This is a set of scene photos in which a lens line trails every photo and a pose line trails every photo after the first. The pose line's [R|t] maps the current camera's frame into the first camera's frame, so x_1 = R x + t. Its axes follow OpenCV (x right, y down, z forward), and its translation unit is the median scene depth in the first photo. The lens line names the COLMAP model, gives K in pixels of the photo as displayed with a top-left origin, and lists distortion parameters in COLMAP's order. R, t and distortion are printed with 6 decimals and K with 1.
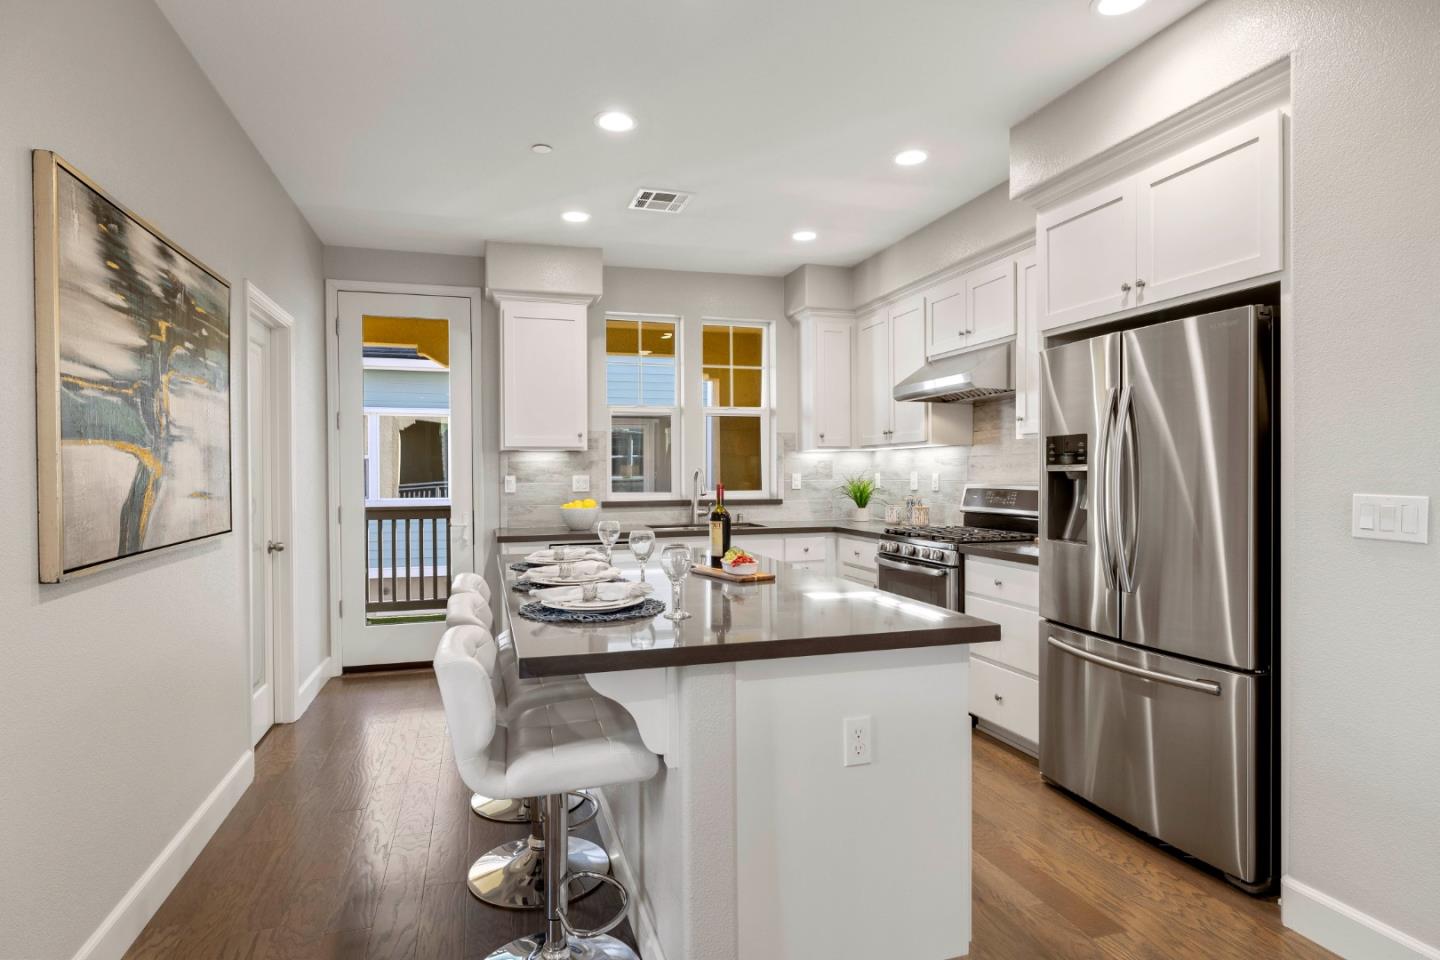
lens RADIAL K [[806.7, 0, 720.0], [0, 806.7, 480.0], [0, 0, 1]] dist [0.000314, -0.000027]
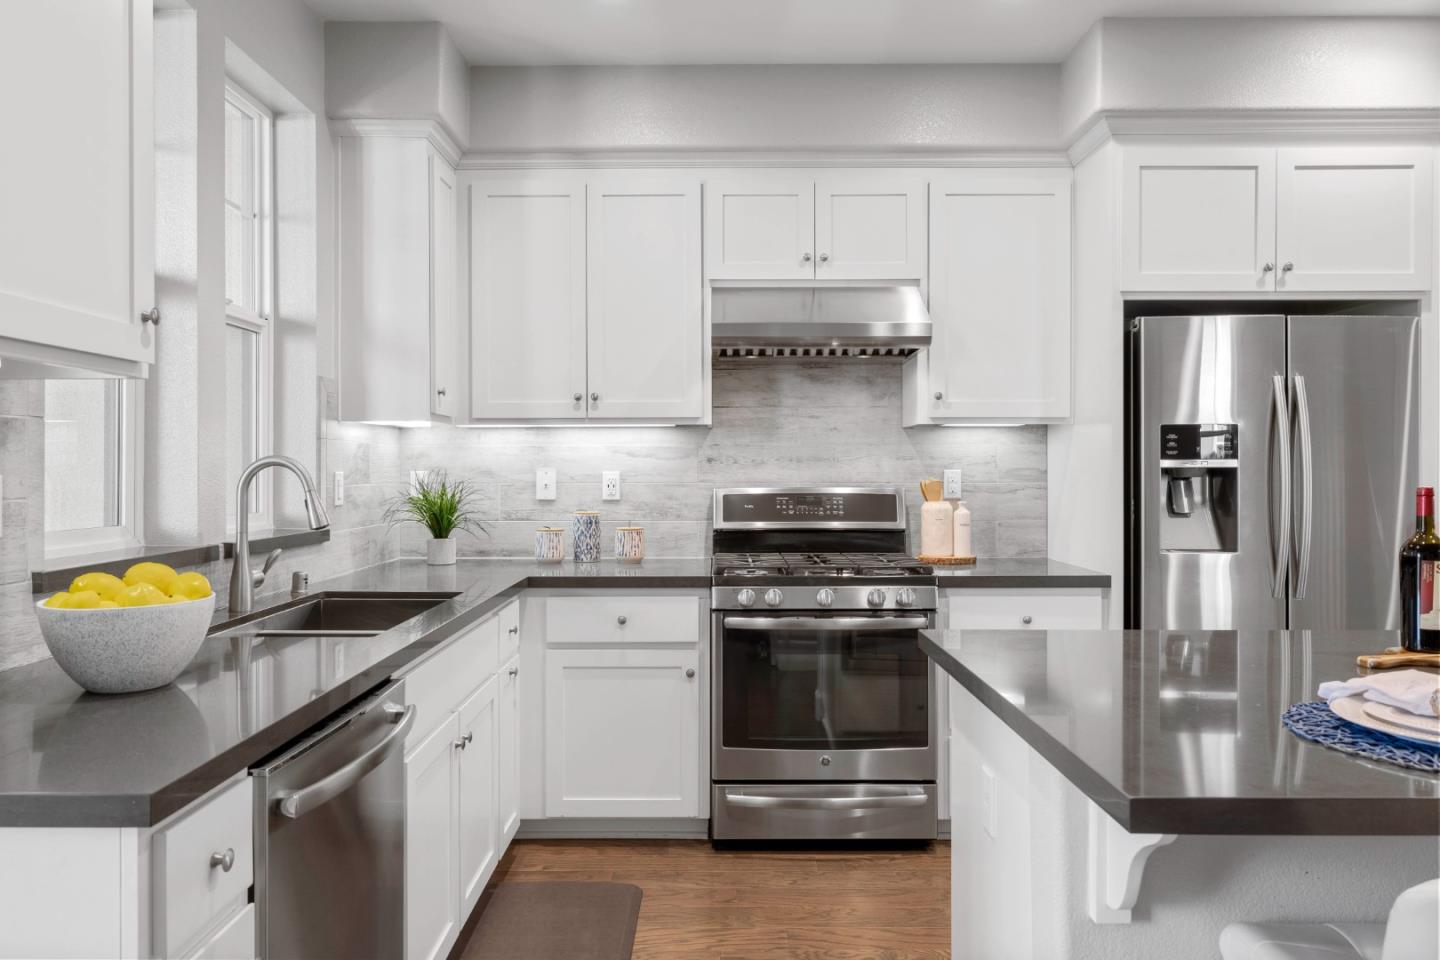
lens RADIAL K [[976.8, 0, 721.2], [0, 976.8, 474.2], [0, 0, 1]] dist [-0.001542, -0.001182]
pose [[0.279435, -0.000891, 0.960164, -0.443486], [0.008997, 0.999958, -0.001691, -0.004356], [-0.960122, 0.009112, 0.279431, 0.777067]]
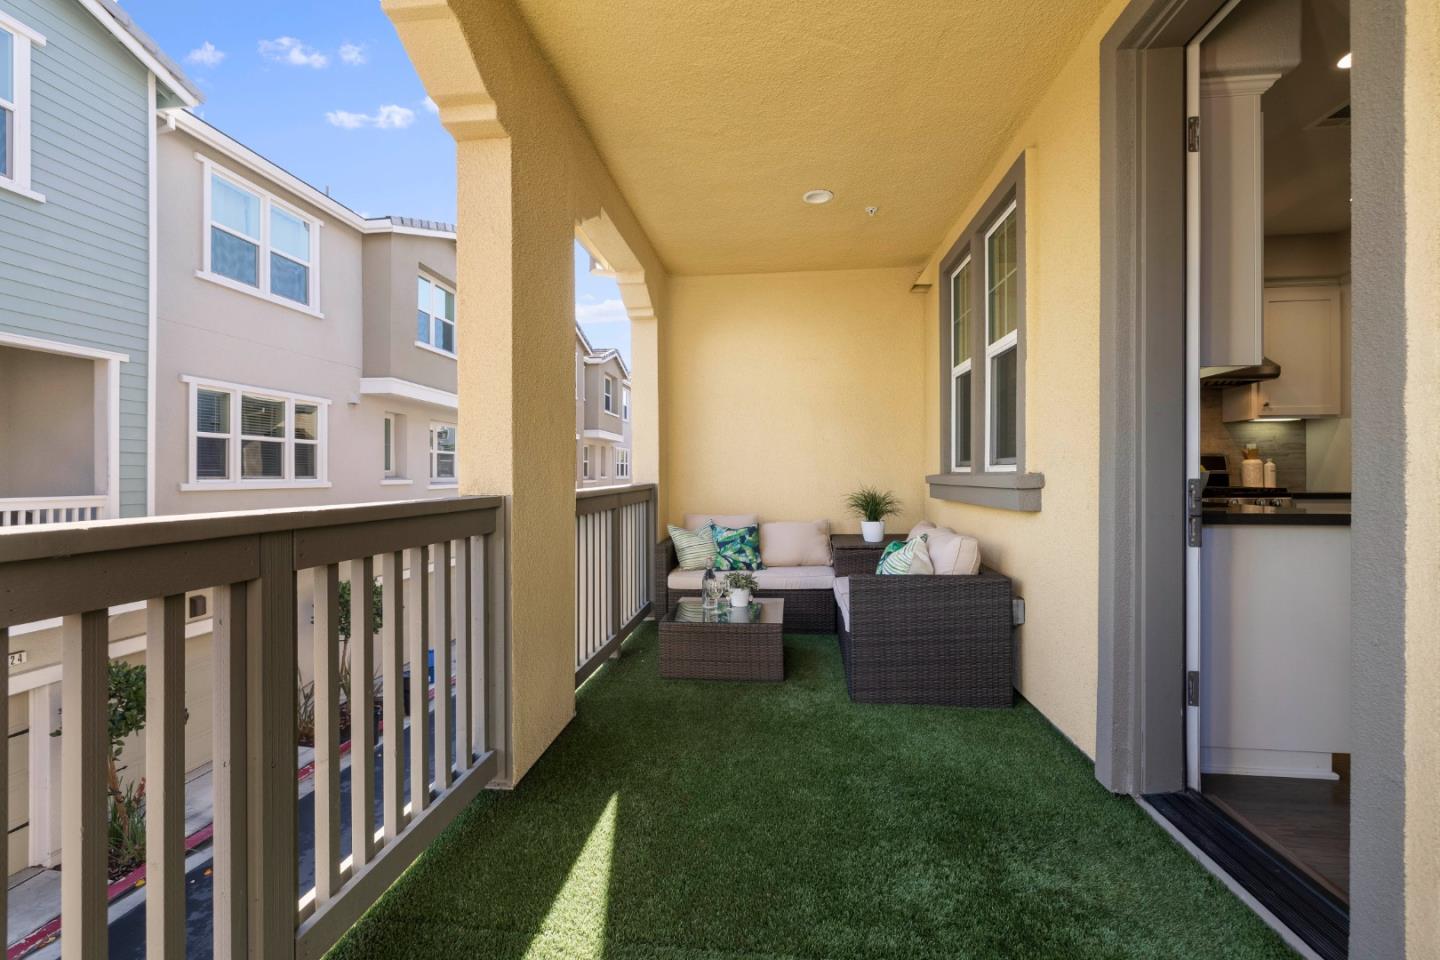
lens RADIAL K [[599.9, 0, 718.4], [0, 599.9, 474.3], [0, 0, 1]] dist [0.016692, 0.000008]
pose [[0.387837, 0.003350, 0.921722, -0.836923], [0.012453, 0.999883, -0.008874, 0.038221], [-0.921644, 0.014920, 0.387750, 1.224509]]
